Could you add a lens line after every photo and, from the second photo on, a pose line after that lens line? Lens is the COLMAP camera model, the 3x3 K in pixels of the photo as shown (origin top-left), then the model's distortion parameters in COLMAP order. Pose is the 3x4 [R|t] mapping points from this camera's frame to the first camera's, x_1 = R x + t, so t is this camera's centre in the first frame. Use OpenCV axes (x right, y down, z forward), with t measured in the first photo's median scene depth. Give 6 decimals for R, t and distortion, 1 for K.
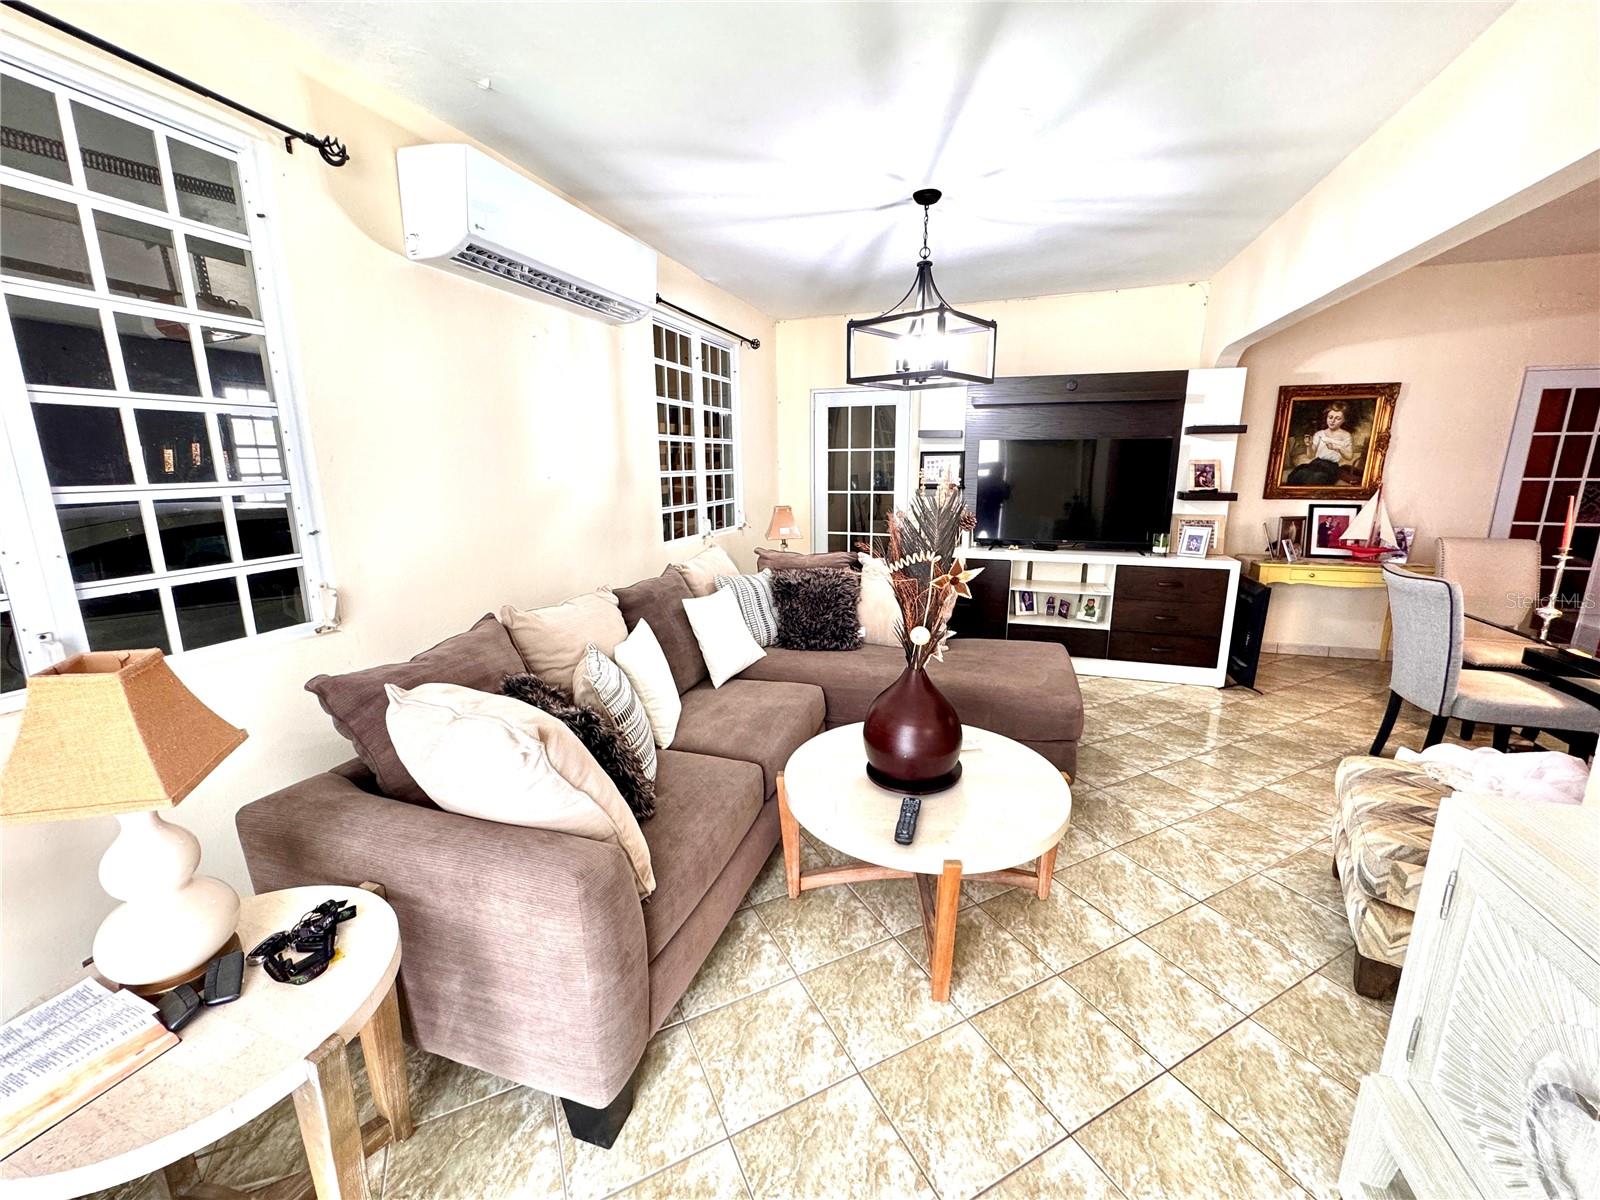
lens RADIAL K [[640.8, 0, 797.9], [0, 640.8, 599.8], [0, 0, 1]] dist [-0.008737, 0.001360]
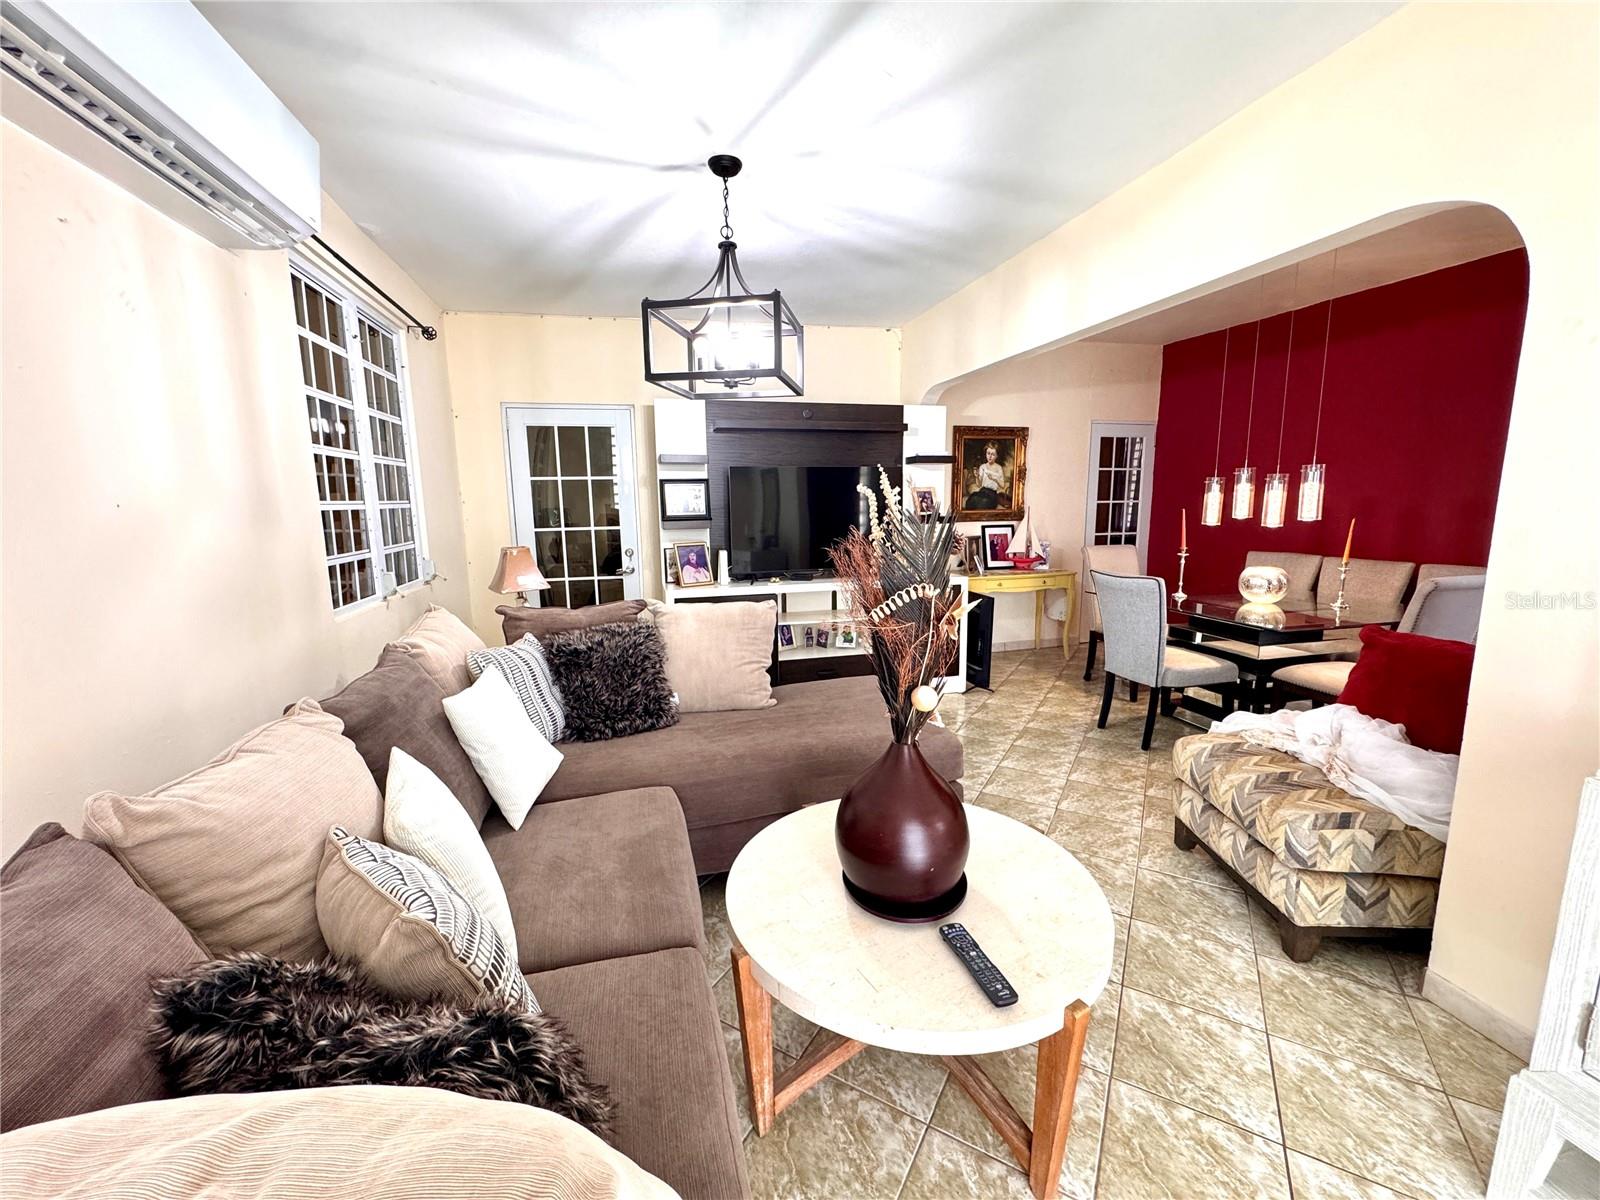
lens RADIAL K [[640.8, 0, 801.8], [0, 640.8, 598.6], [0, 0, 1]] dist [-0.008737, 0.001360]
pose [[0.842045, -0.089452, 0.531939, -0.150907], [0.123184, 0.991984, -0.028183, -0.026689], [-0.525153, 0.089258, 0.846314, 0.215365]]
